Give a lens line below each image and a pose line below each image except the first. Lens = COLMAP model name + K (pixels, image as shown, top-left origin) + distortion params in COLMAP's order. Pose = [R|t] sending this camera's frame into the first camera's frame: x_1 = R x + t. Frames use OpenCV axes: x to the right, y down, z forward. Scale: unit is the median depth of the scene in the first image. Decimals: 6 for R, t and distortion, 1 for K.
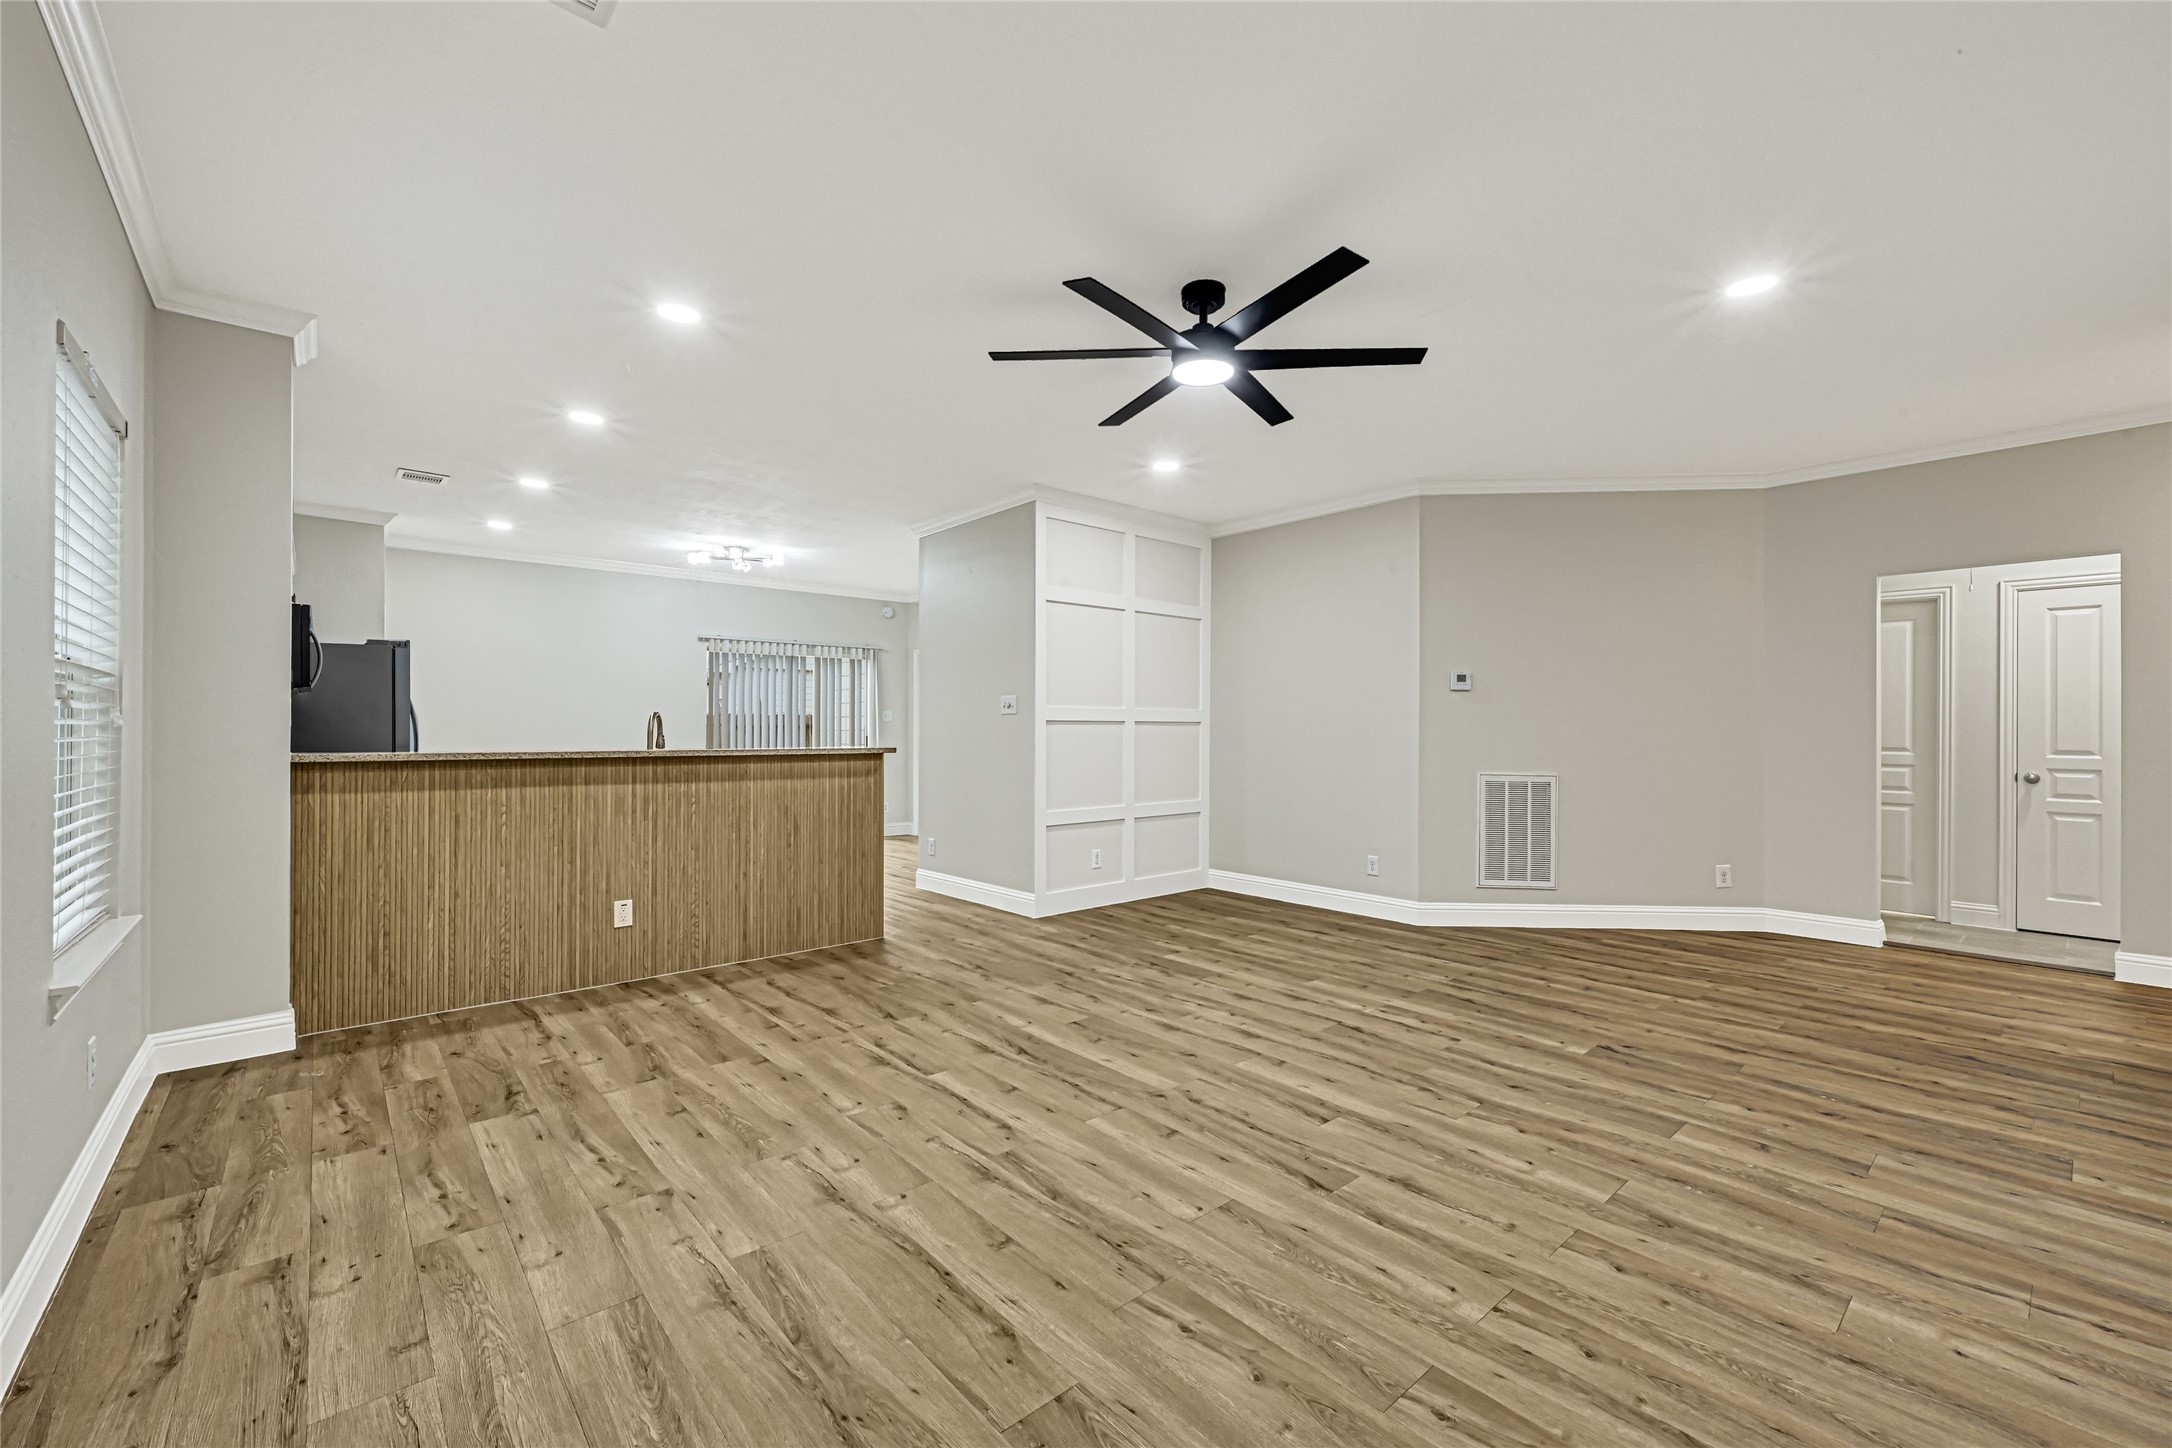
lens RADIAL K [[881.2, 0, 1091.9], [0, 881.2, 724.4], [0, 0, 1]] dist [0.000033, 0.000471]
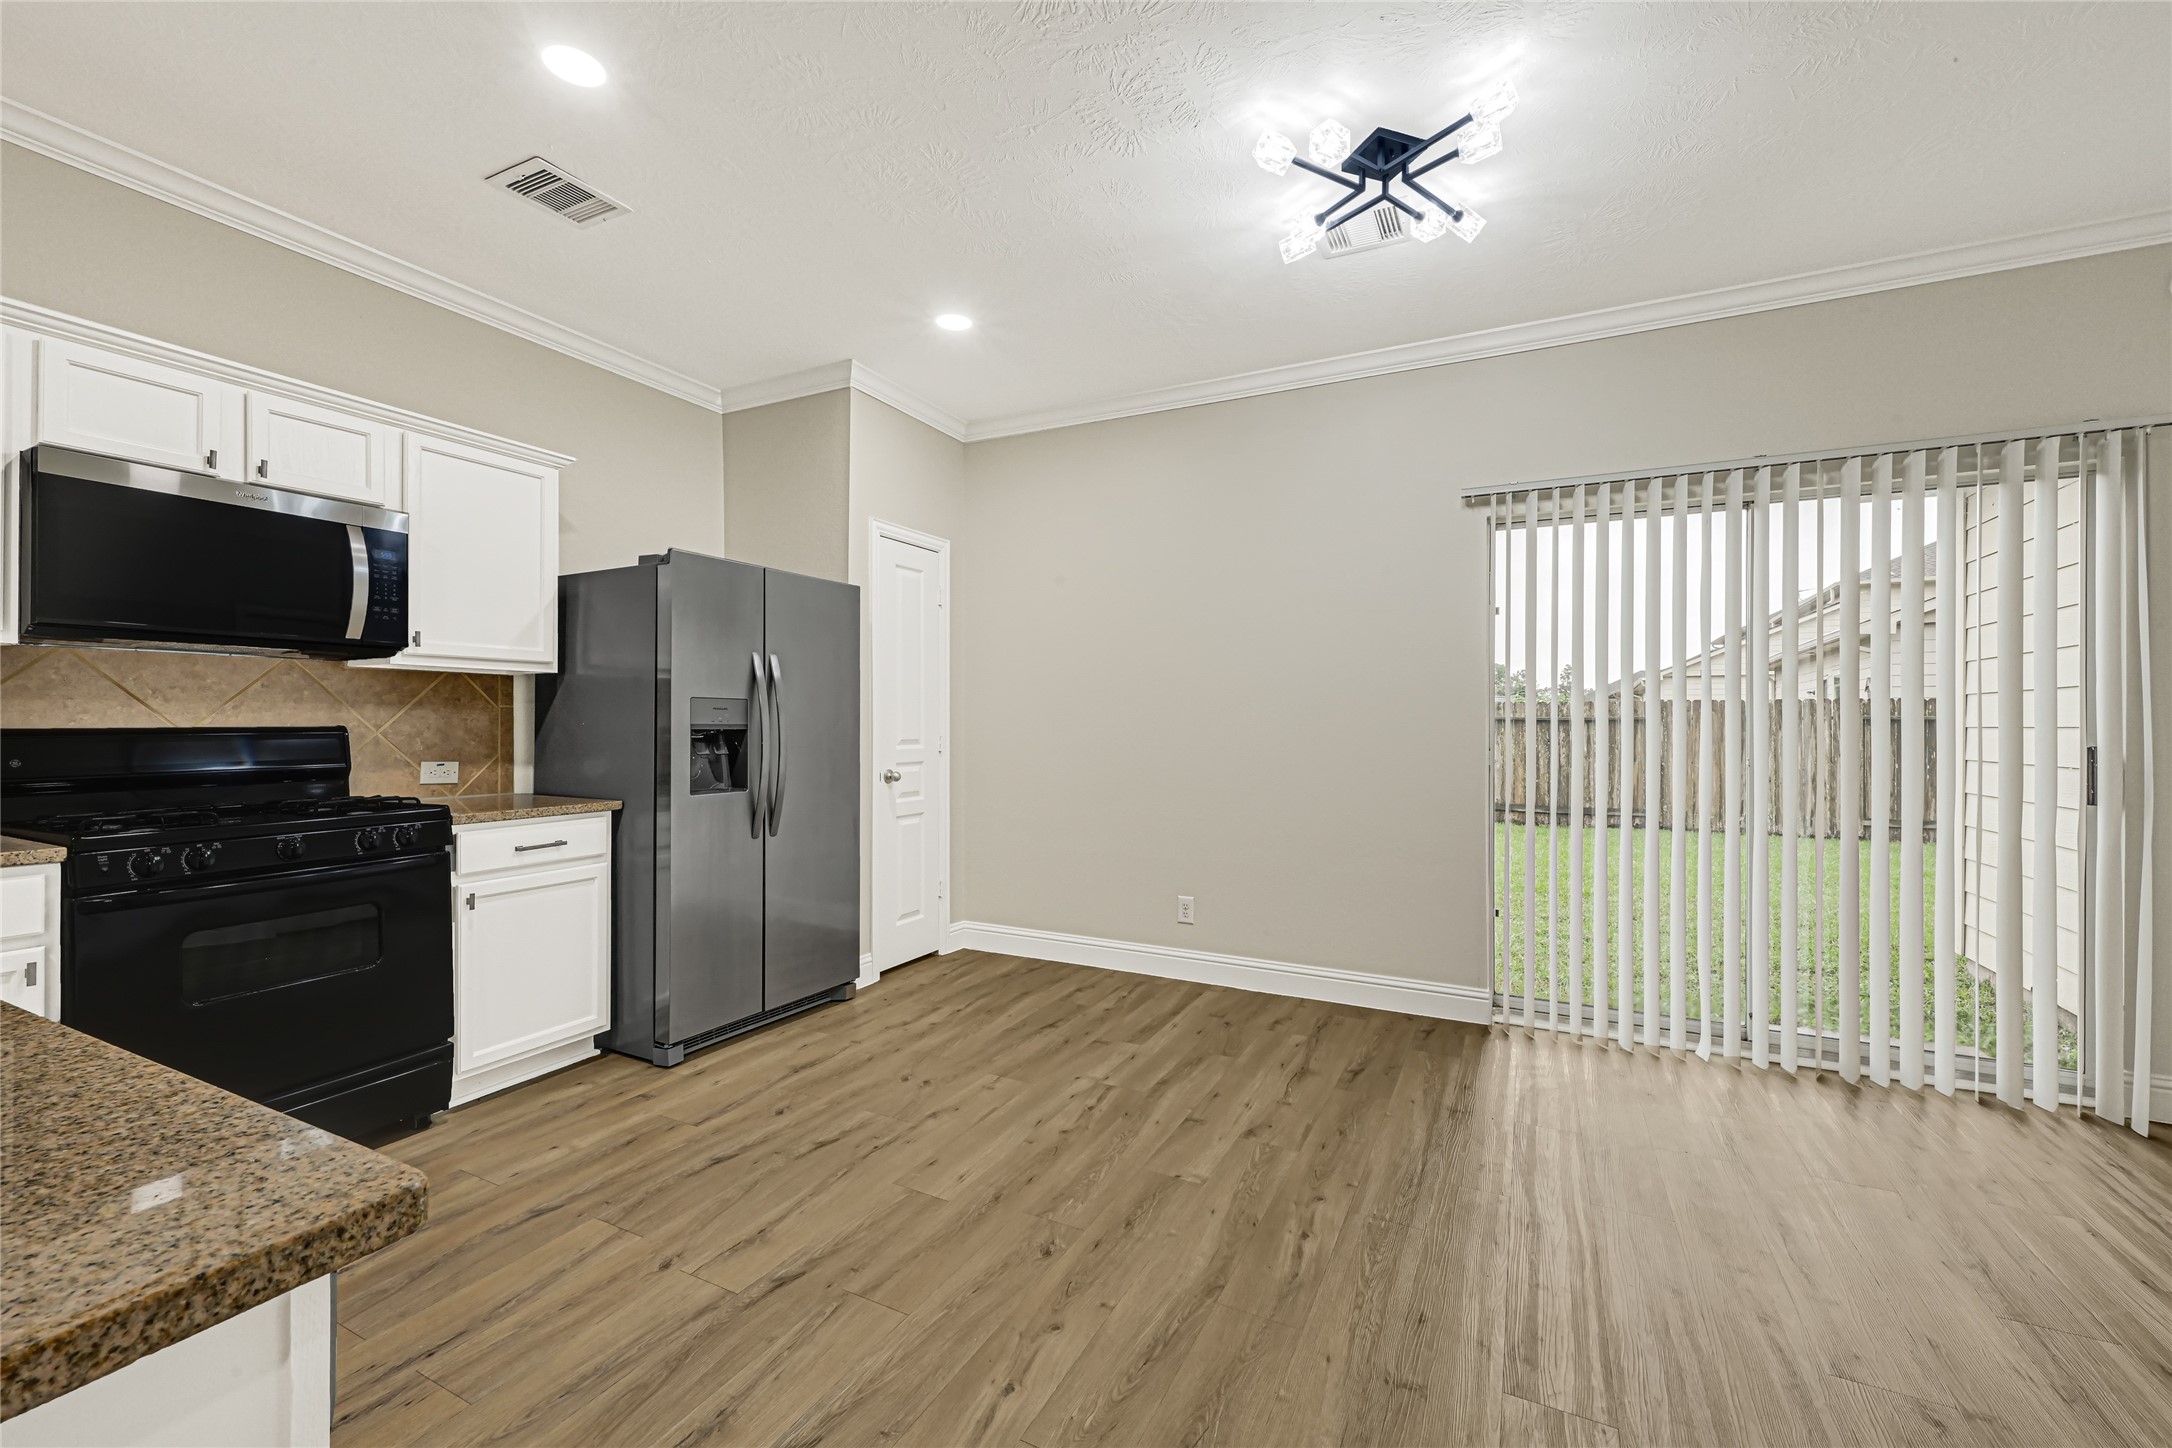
lens RADIAL K [[879.0, 0, 1083.9], [0, 879.0, 718.8], [0, 0, 1]] dist [0.002502, 0.000725]
pose [[0.373970, -0.004688, -0.927429, -0.314924], [0.002134, 0.999989, -0.004194, 0.013092], [0.927438, -0.000411, 0.373975, 1.625138]]
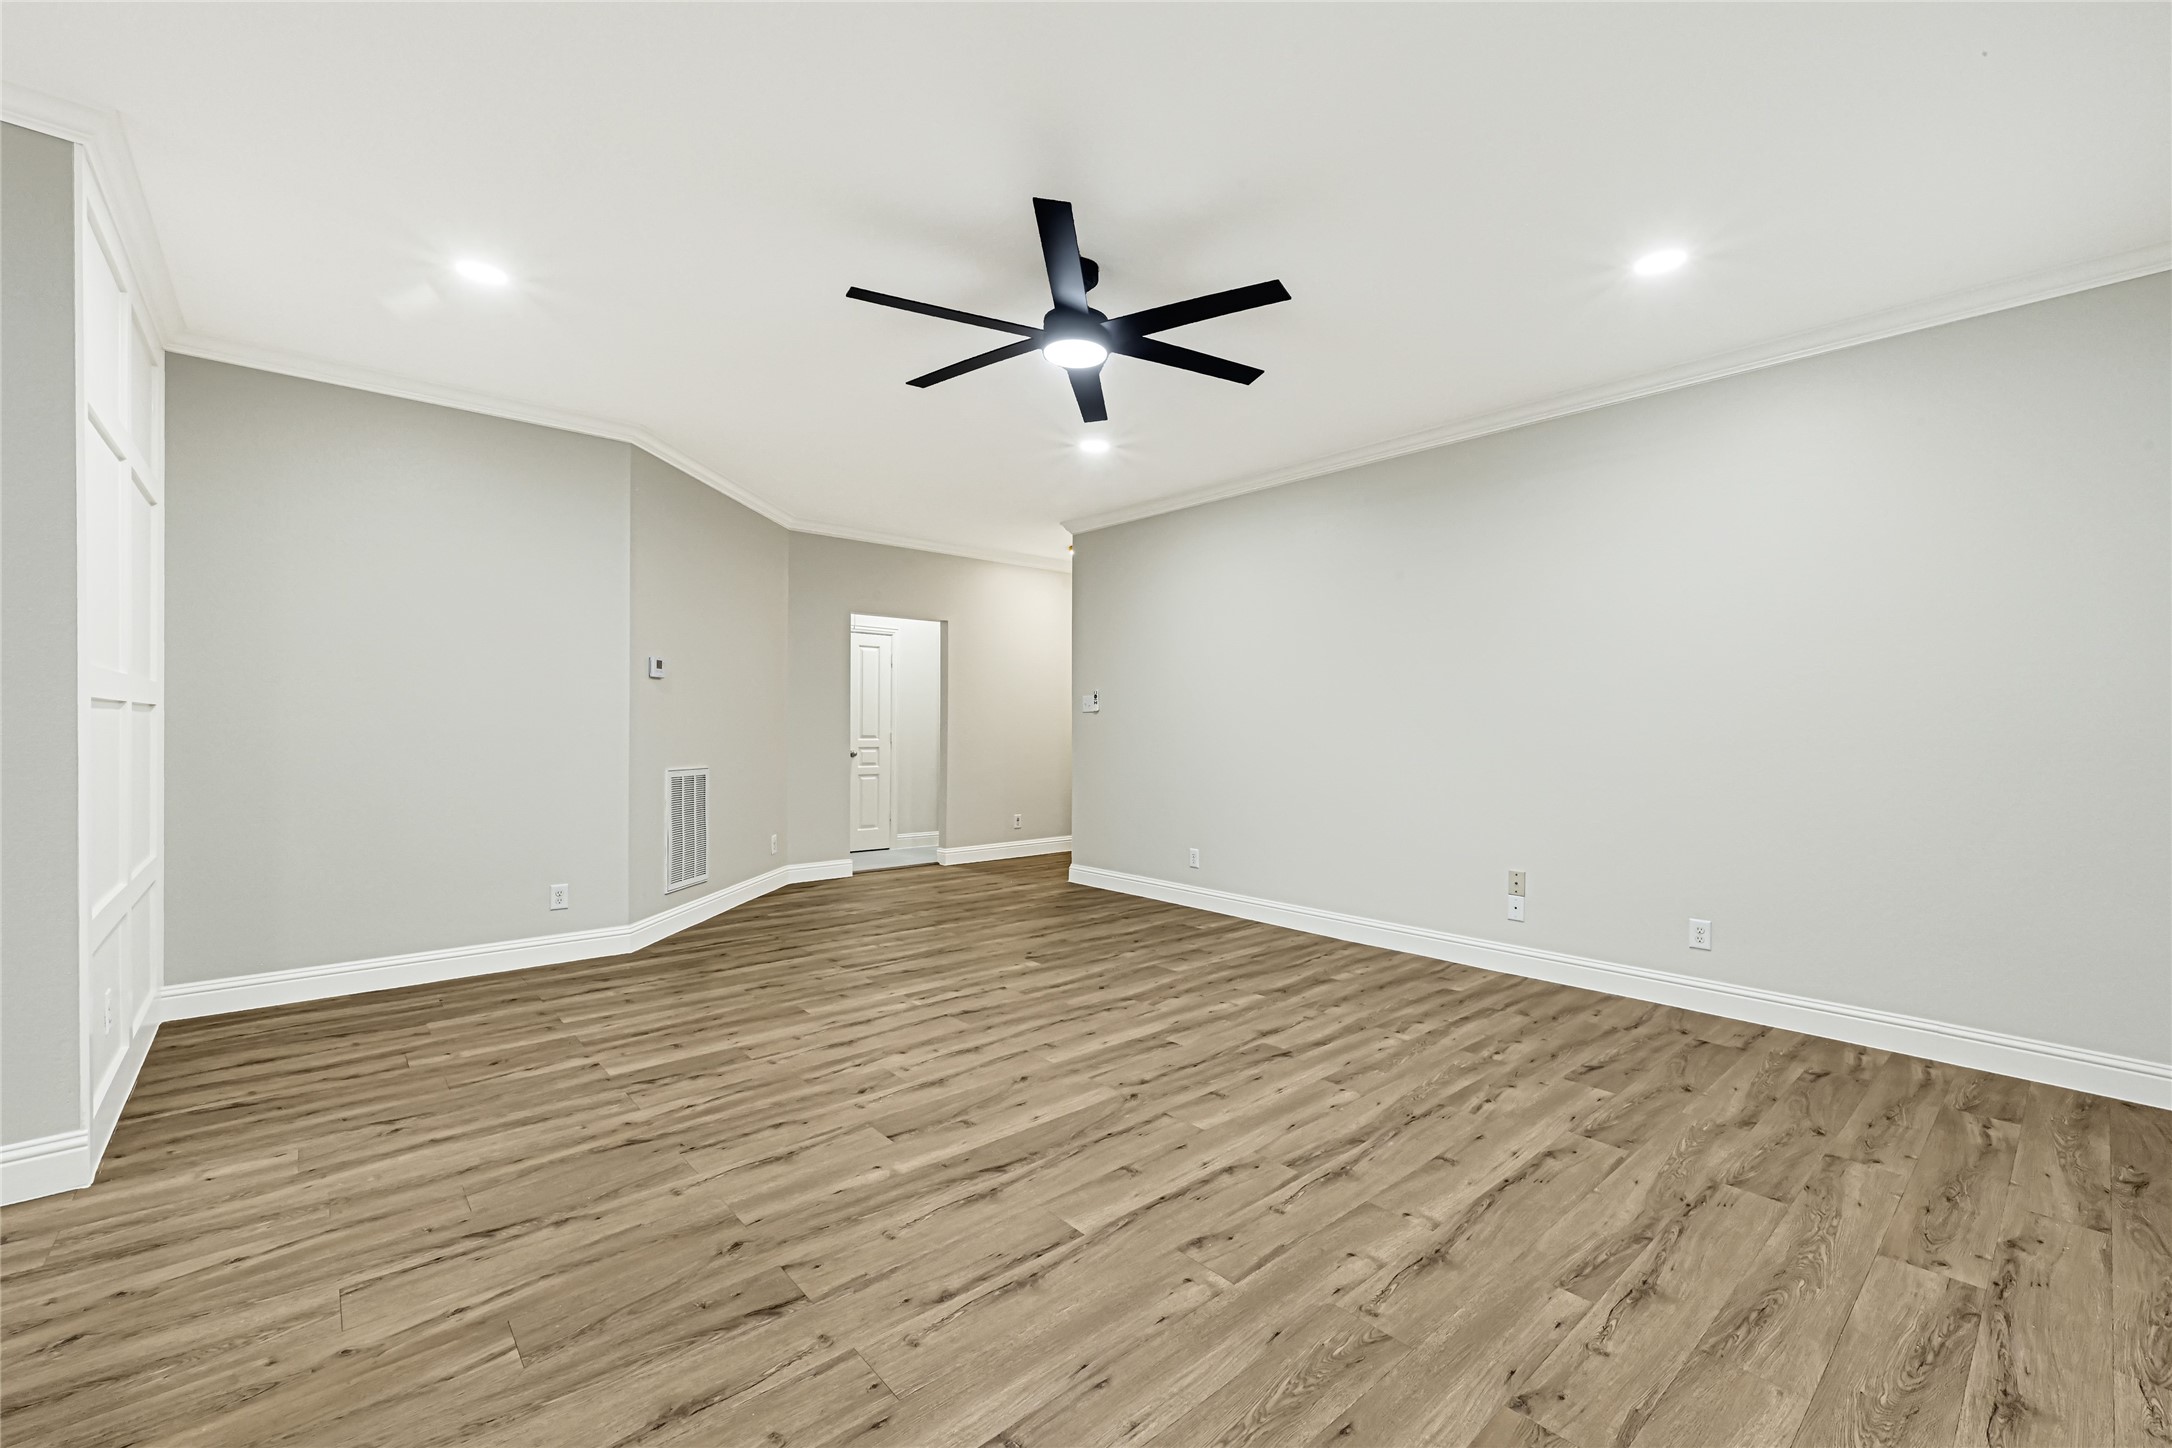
lens RADIAL K [[891.5, 0, 1095.4], [0, 891.5, 729.6], [0, 0, 1]] dist [0.001708, 0.000213]
pose [[-0.001908, -0.006650, 0.999976, -0.740988], [-0.012056, 0.999905, 0.006627, 0.003778], [-0.999926, -0.012043, -0.001988, 0.845882]]
